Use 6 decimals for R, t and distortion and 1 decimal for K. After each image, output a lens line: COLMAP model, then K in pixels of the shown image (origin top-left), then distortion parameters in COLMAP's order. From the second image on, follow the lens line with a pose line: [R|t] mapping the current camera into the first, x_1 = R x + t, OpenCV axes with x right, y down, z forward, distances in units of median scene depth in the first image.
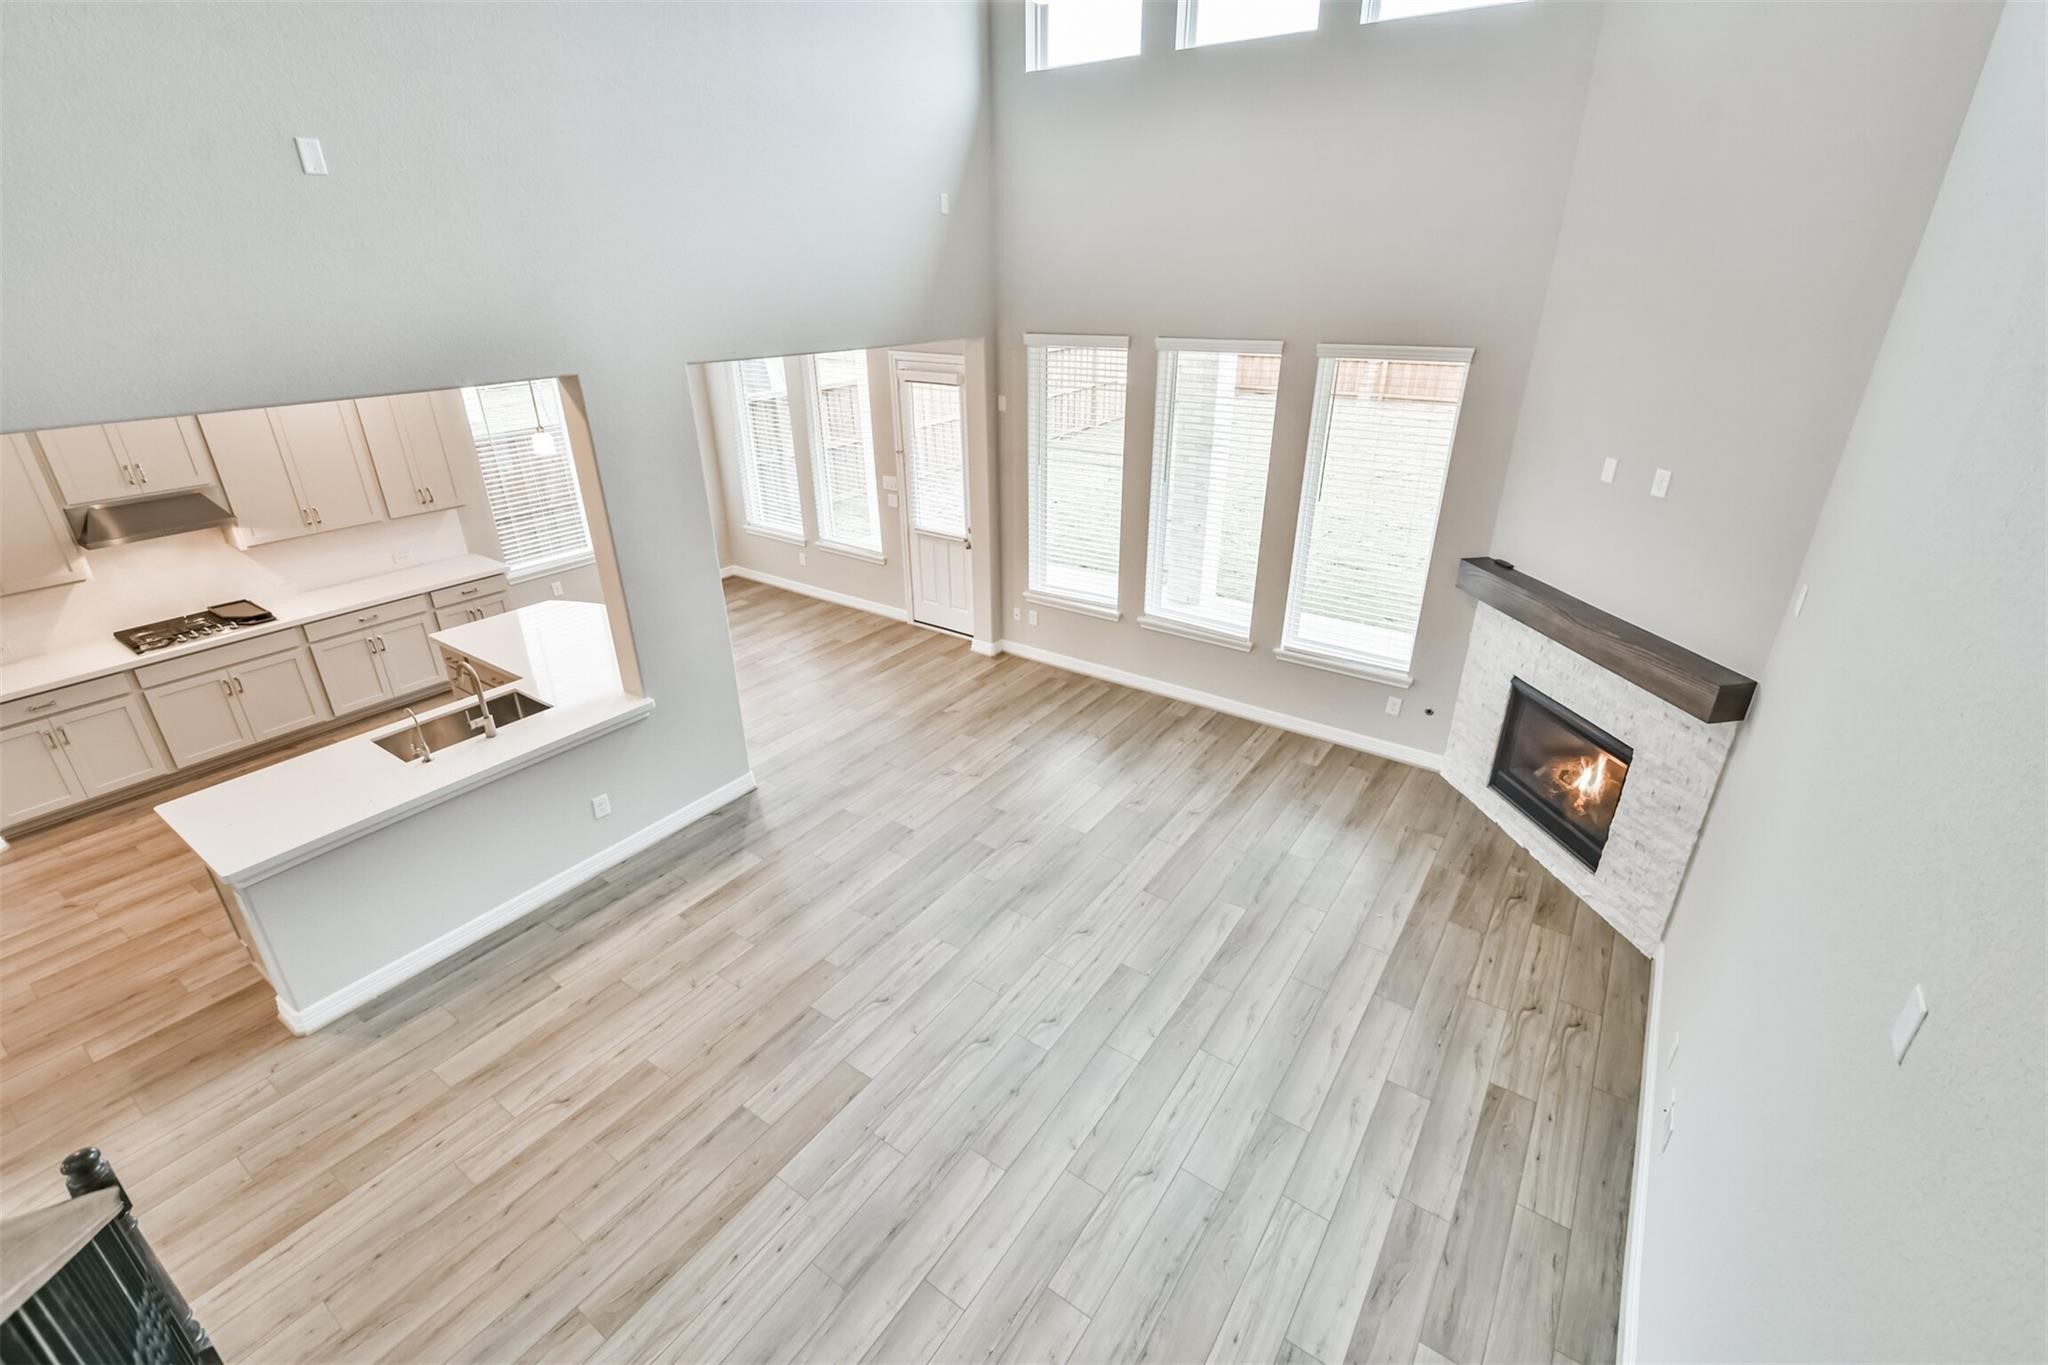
lens RADIAL K [[896.6, 0, 1019.7], [0, 896.6, 677.3], [0, 0, 1]] dist [0.005220, -0.000903]
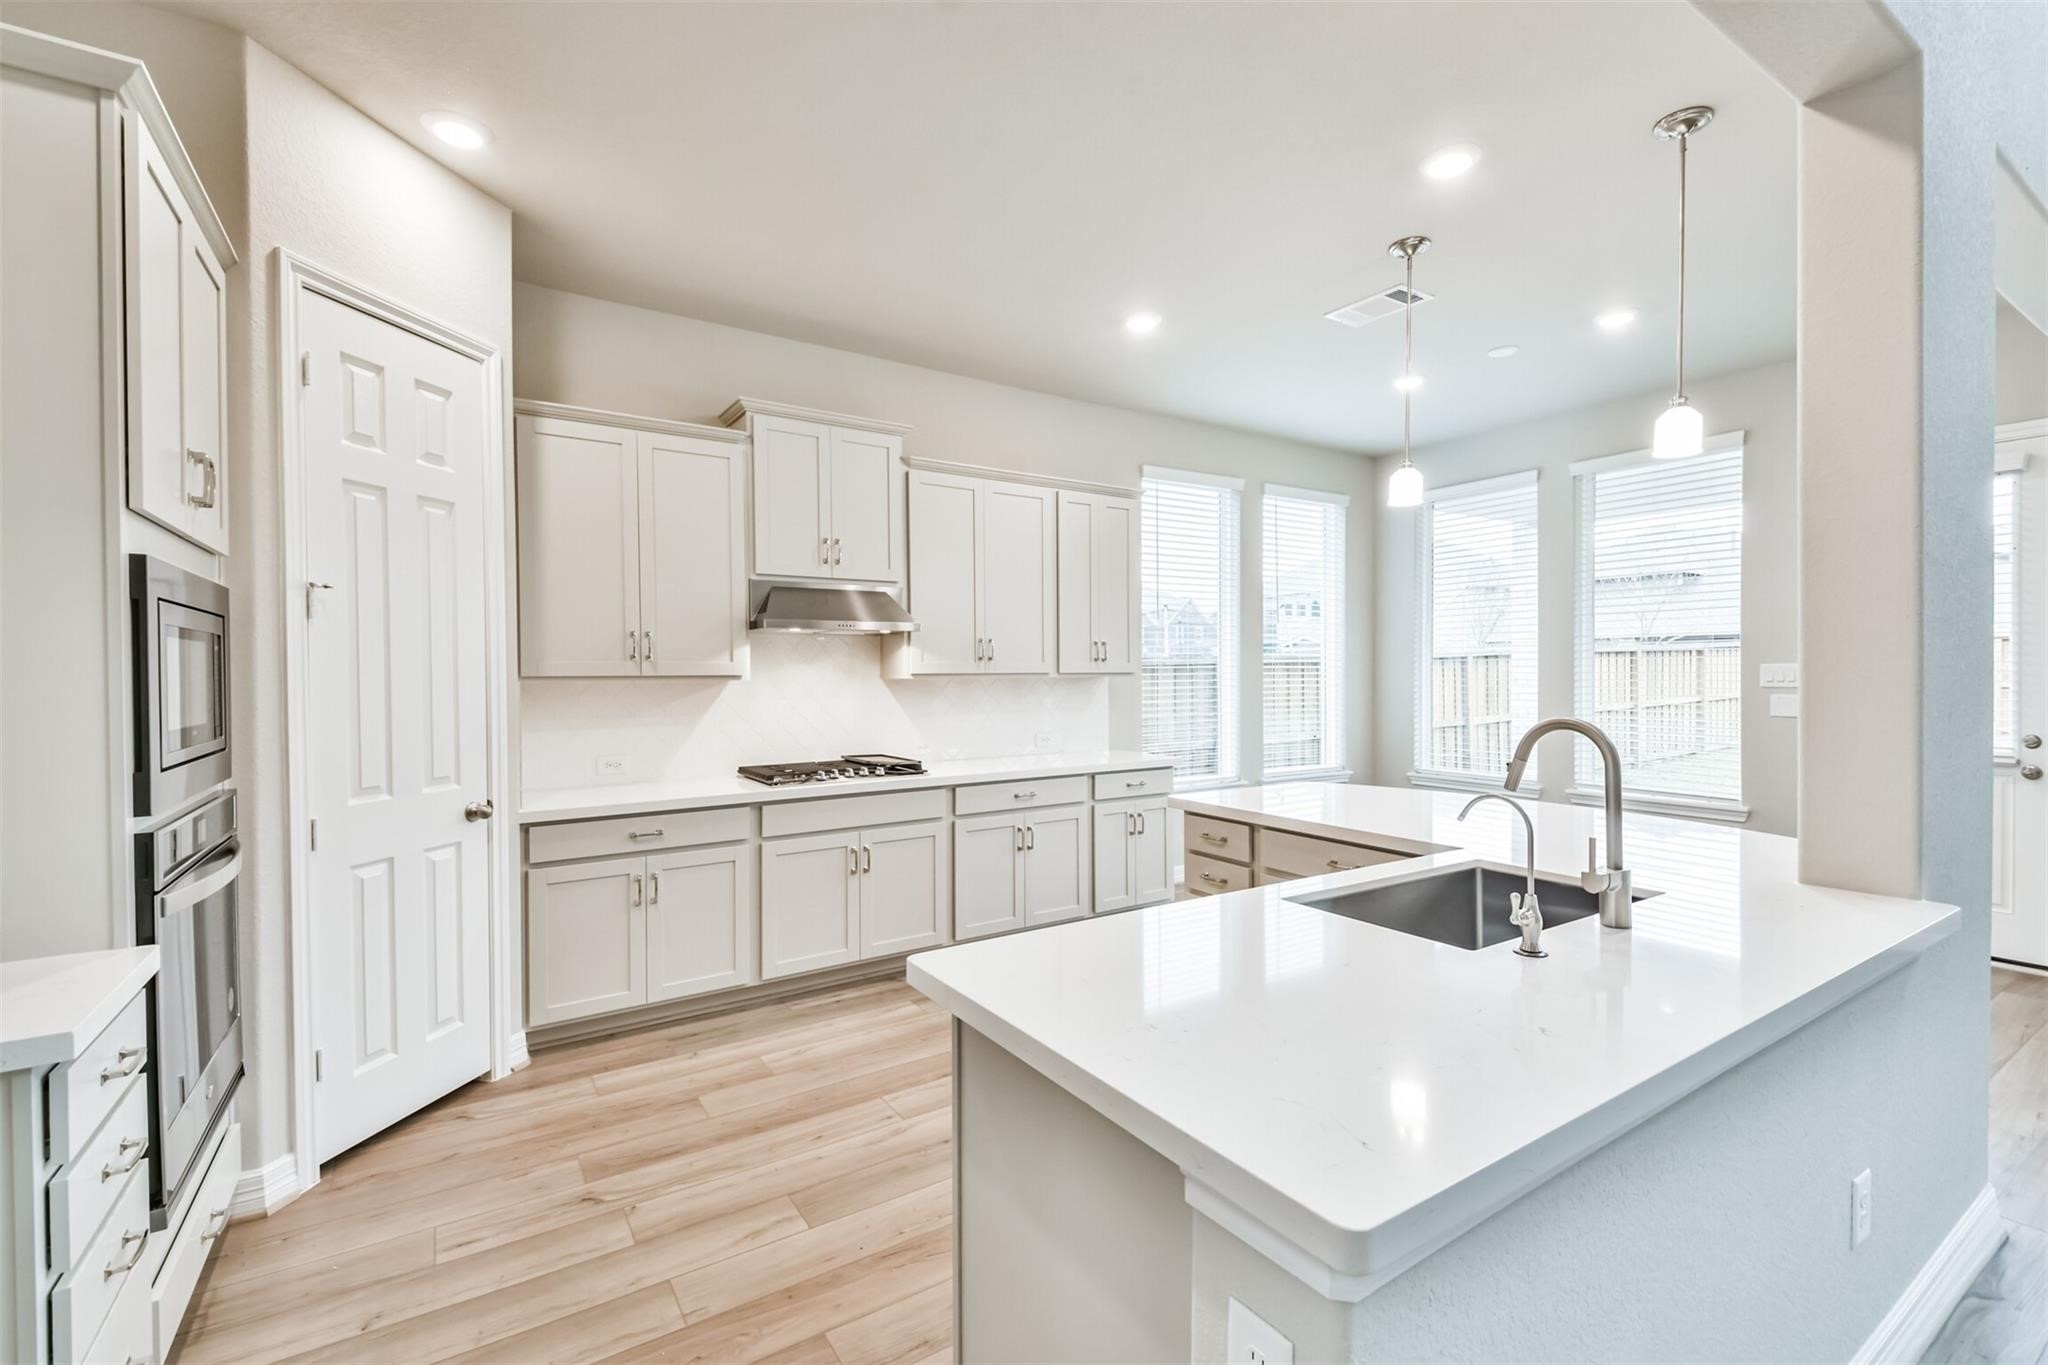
lens RADIAL K [[896.6, 0, 1027.2], [0, 896.6, 682.6], [0, 0, 1]] dist [0.005220, -0.000903]
pose [[0.931130, 0.004770, -0.364656, -0.585921], [-0.151839, 0.914196, -0.375753, 0.129006], [0.331575, 0.405244, 0.851960, 0.489385]]
